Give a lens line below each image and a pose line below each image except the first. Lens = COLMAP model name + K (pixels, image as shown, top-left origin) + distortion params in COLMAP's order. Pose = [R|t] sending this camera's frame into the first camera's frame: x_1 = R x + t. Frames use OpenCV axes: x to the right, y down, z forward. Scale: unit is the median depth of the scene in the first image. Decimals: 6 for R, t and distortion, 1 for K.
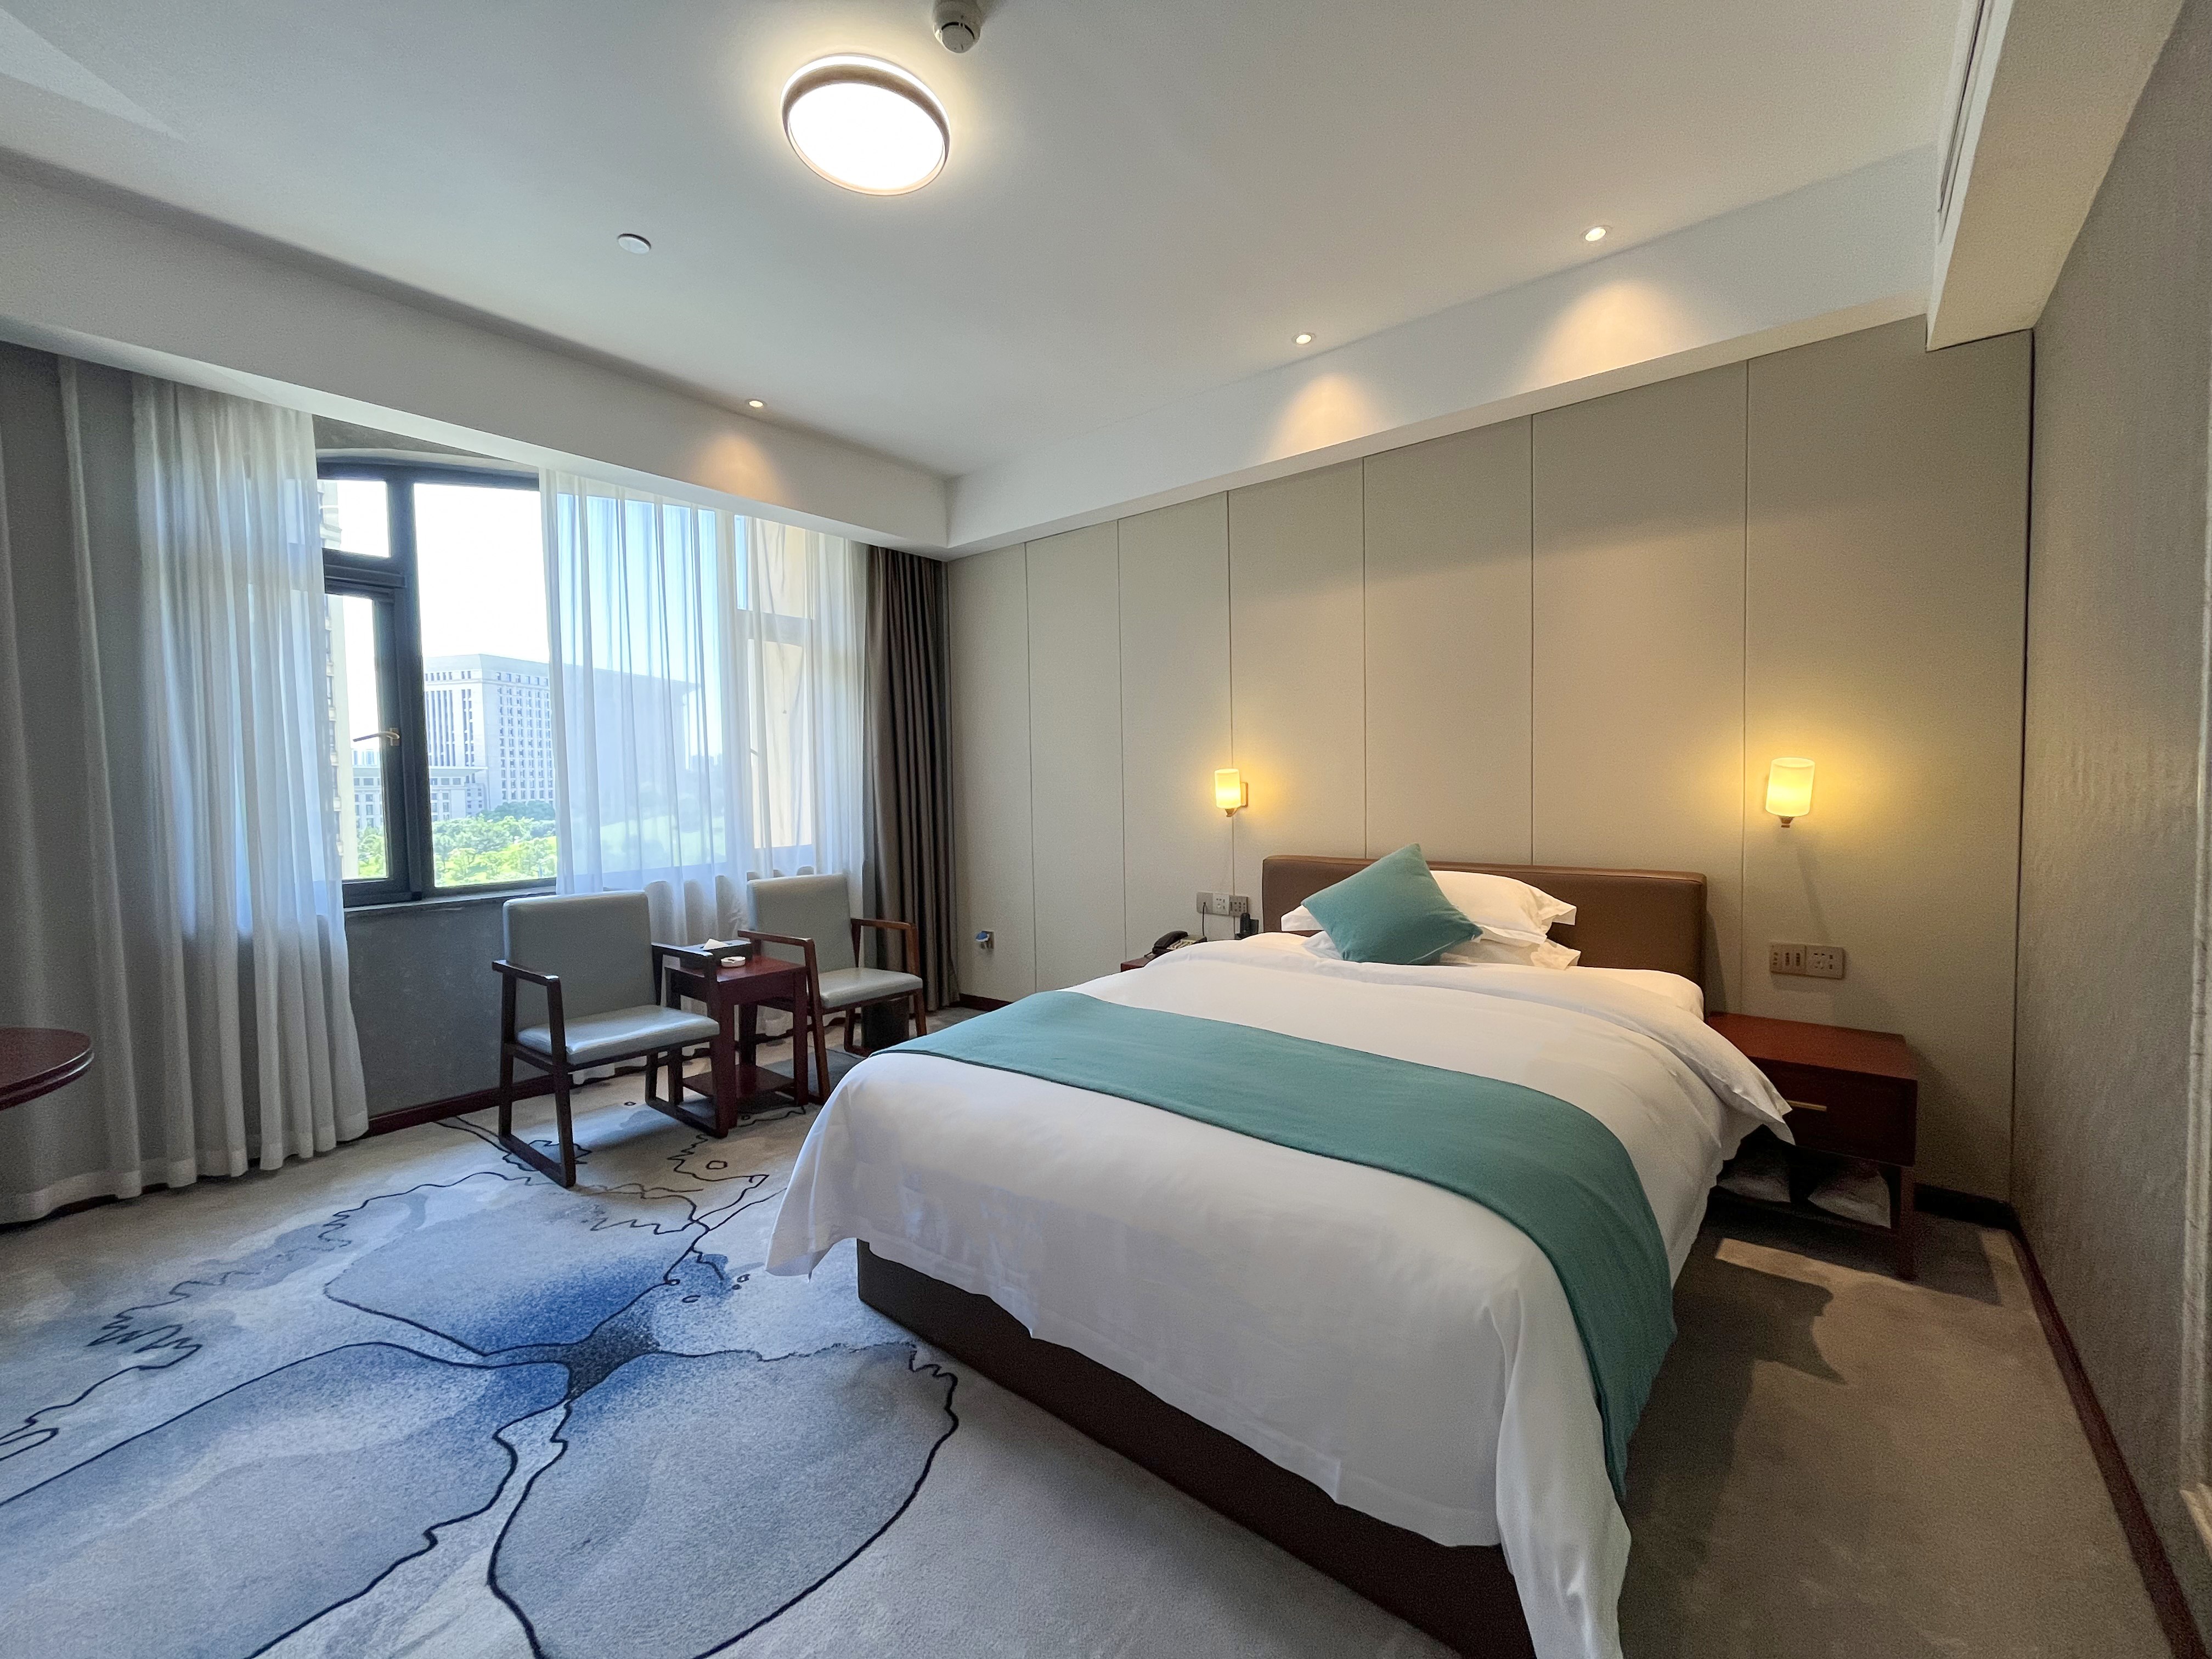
lens RADIAL K [[874.7, 0, 1119.5], [0, 874.7, 818.7], [0, 0, 1]] dist [-0.002040, -0.000643]
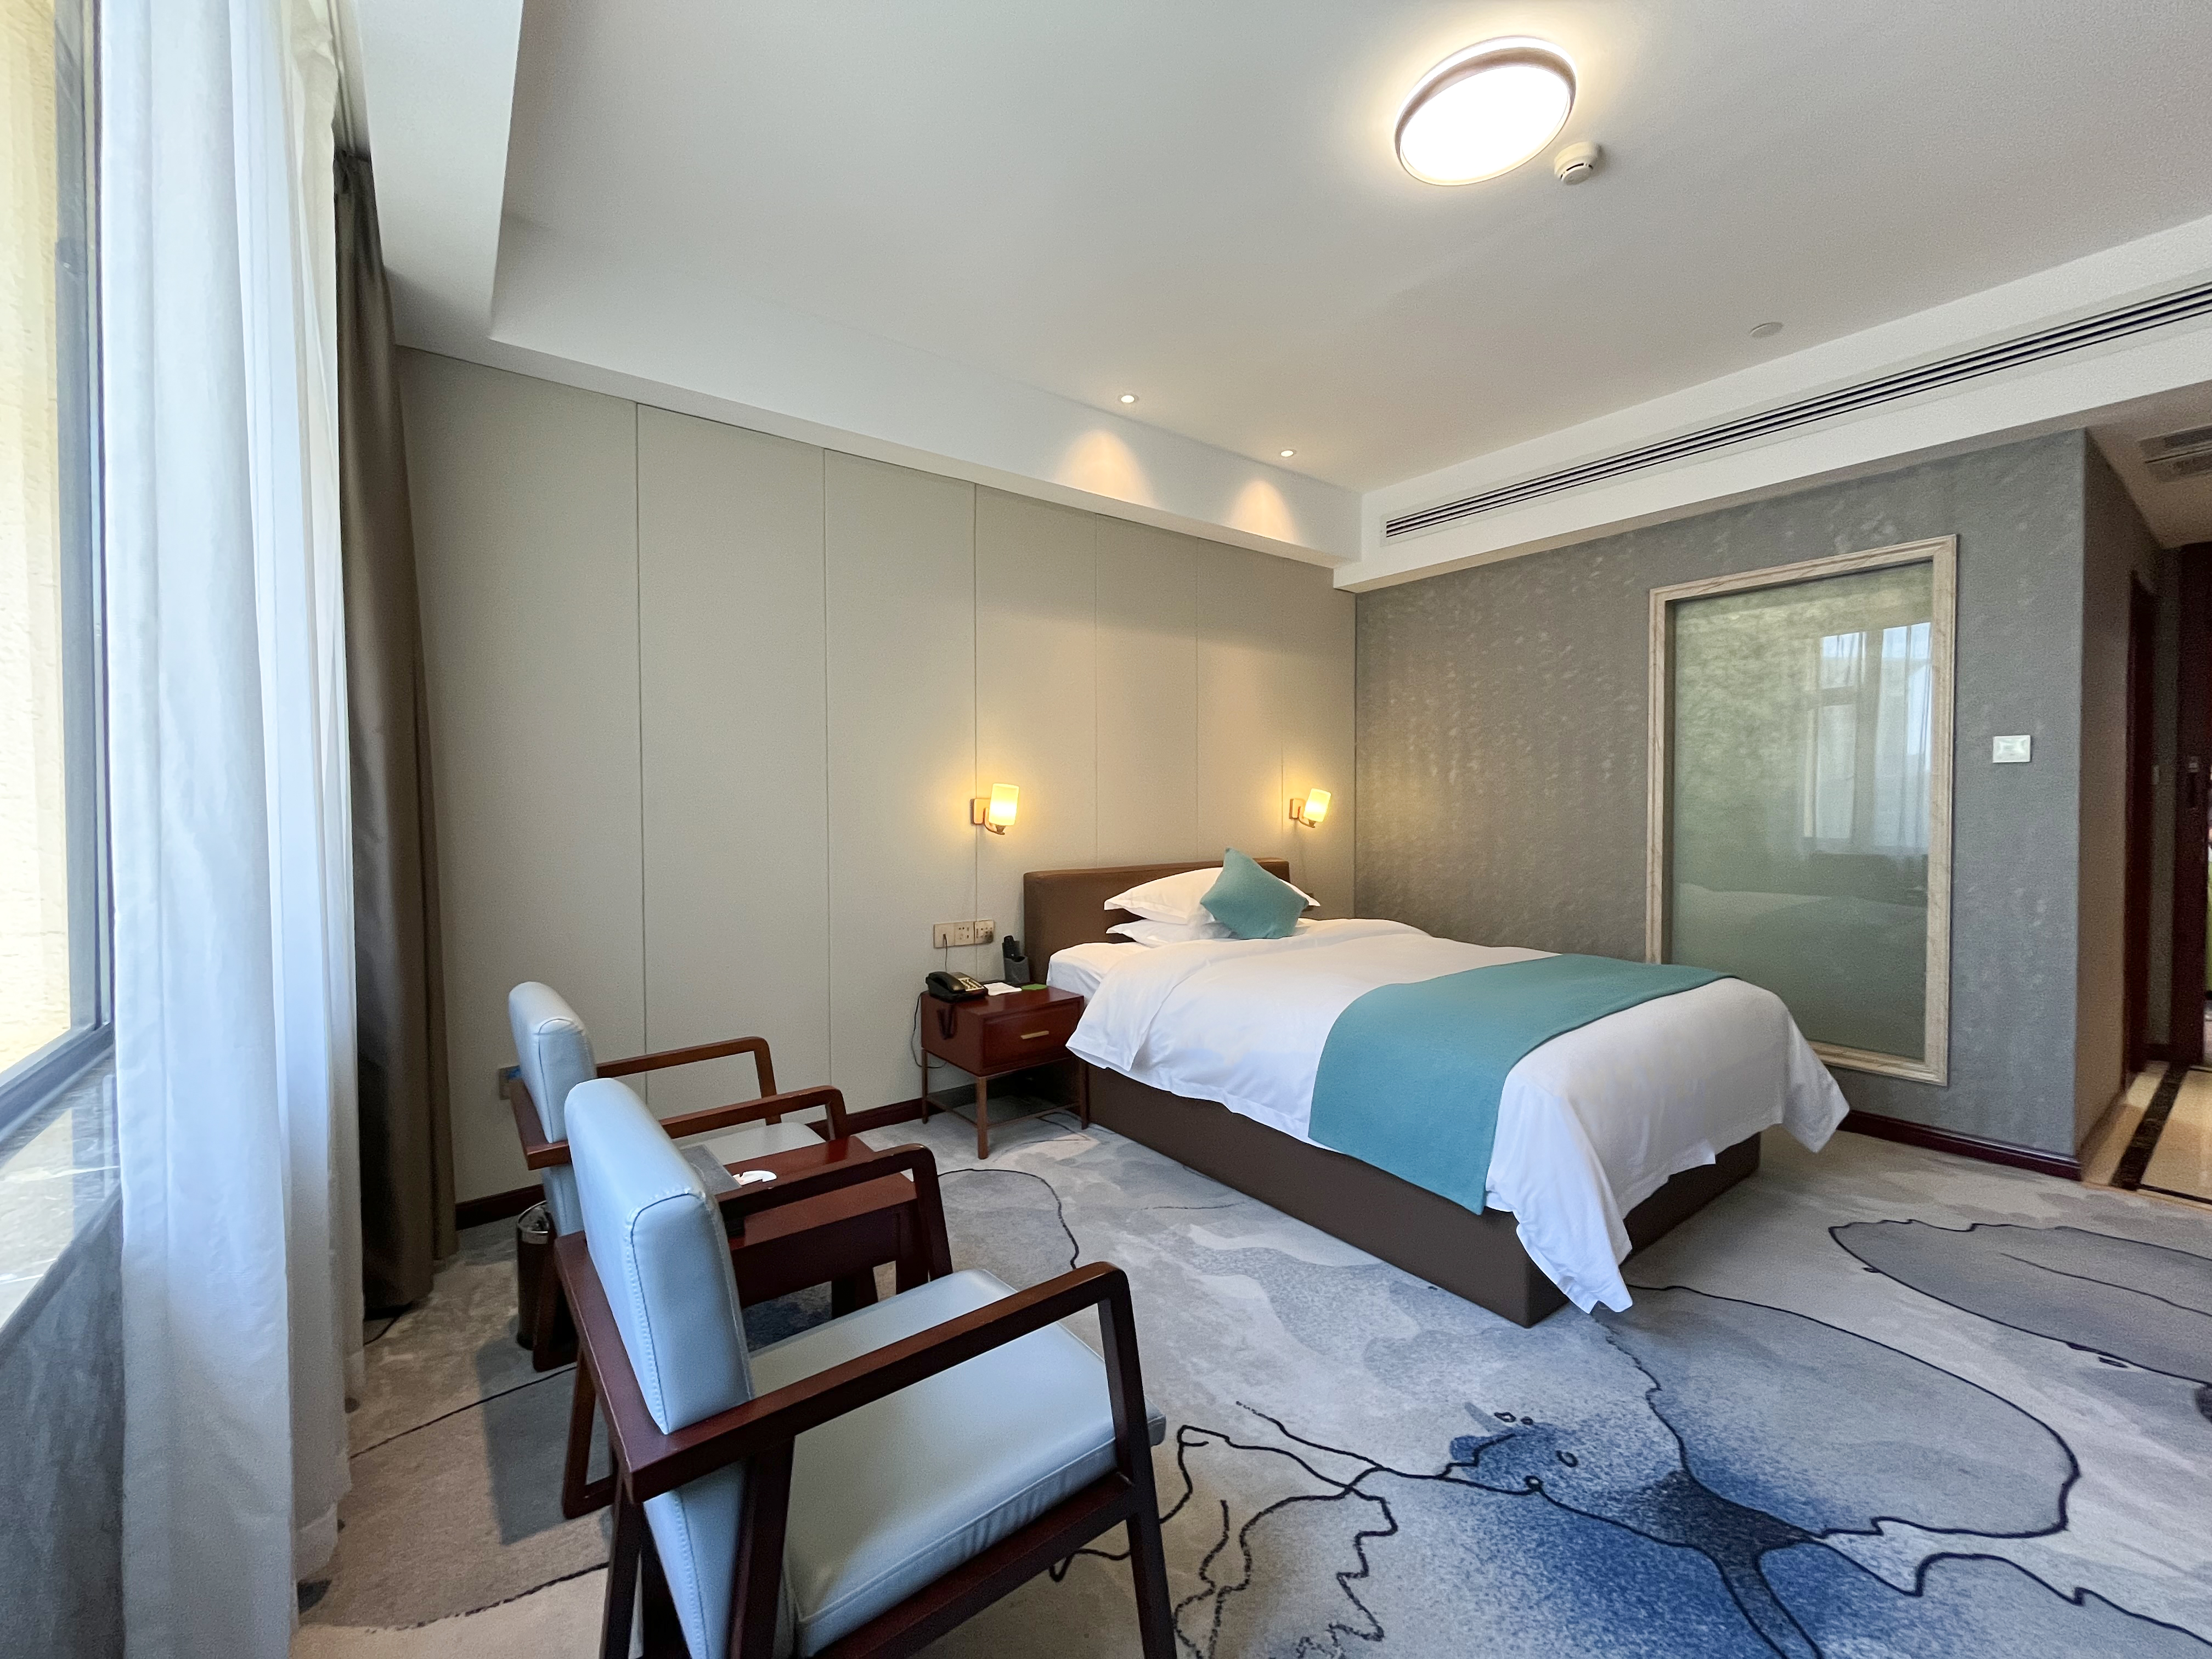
lens RADIAL K [[874.7, 0, 1089.6], [0, 874.7, 820.1], [0, 0, 1]] dist [-0.002040, -0.000643]
pose [[0.271223, -0.000497, 0.962517, -1.376348], [0.039858, 0.999148, -0.010716, -0.007770], [-0.961691, 0.041270, 0.271011, 1.214920]]
